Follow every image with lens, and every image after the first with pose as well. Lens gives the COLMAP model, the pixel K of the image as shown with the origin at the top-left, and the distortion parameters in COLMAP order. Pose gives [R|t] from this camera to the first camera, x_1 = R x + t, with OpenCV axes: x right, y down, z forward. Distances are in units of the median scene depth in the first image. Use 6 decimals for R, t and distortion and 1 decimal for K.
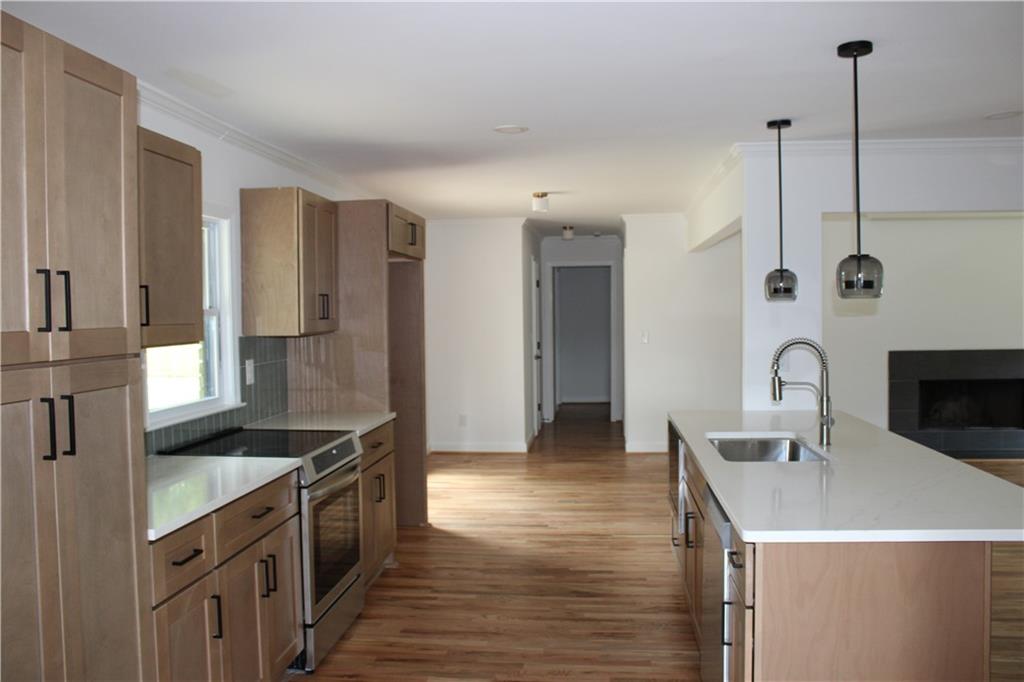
lens RADIAL K [[841.1, 0, 515.5], [0, 841.1, 335.5], [0, 0, 1]] dist [-0.166793, 0.150420]
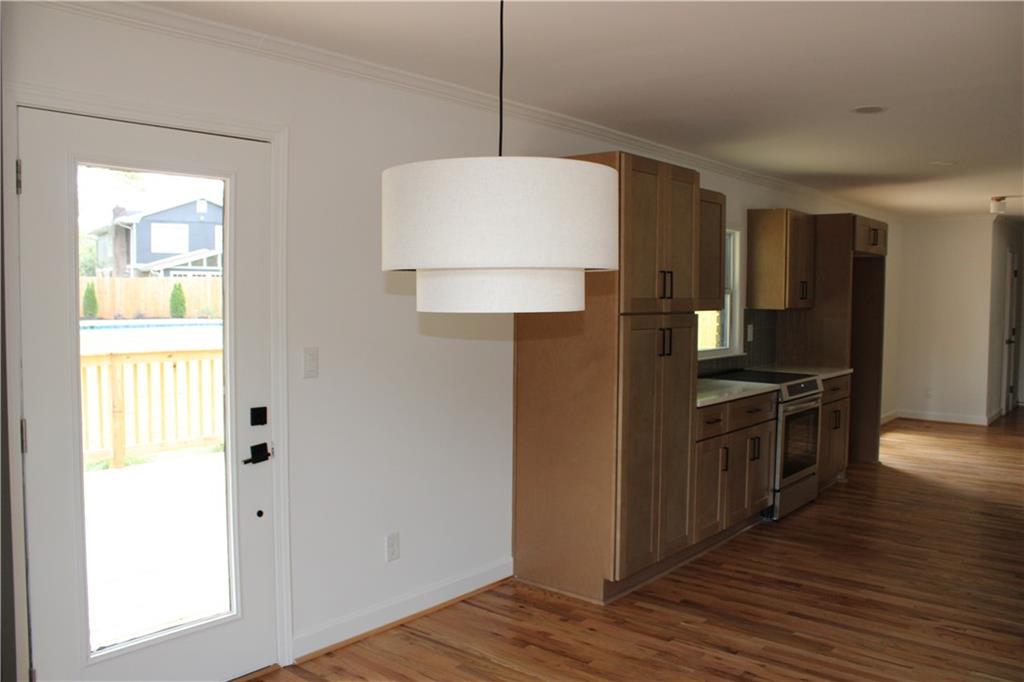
lens RADIAL K [[841.1, 0, 515.5], [0, 841.1, 335.5], [0, 0, 1]] dist [-0.166793, 0.150420]
pose [[0.835346, 0.049593, -0.547482, 0.162753], [-0.037038, 0.998737, 0.033957, 0.015592], [0.548475, -0.008088, 0.836128, -0.540754]]
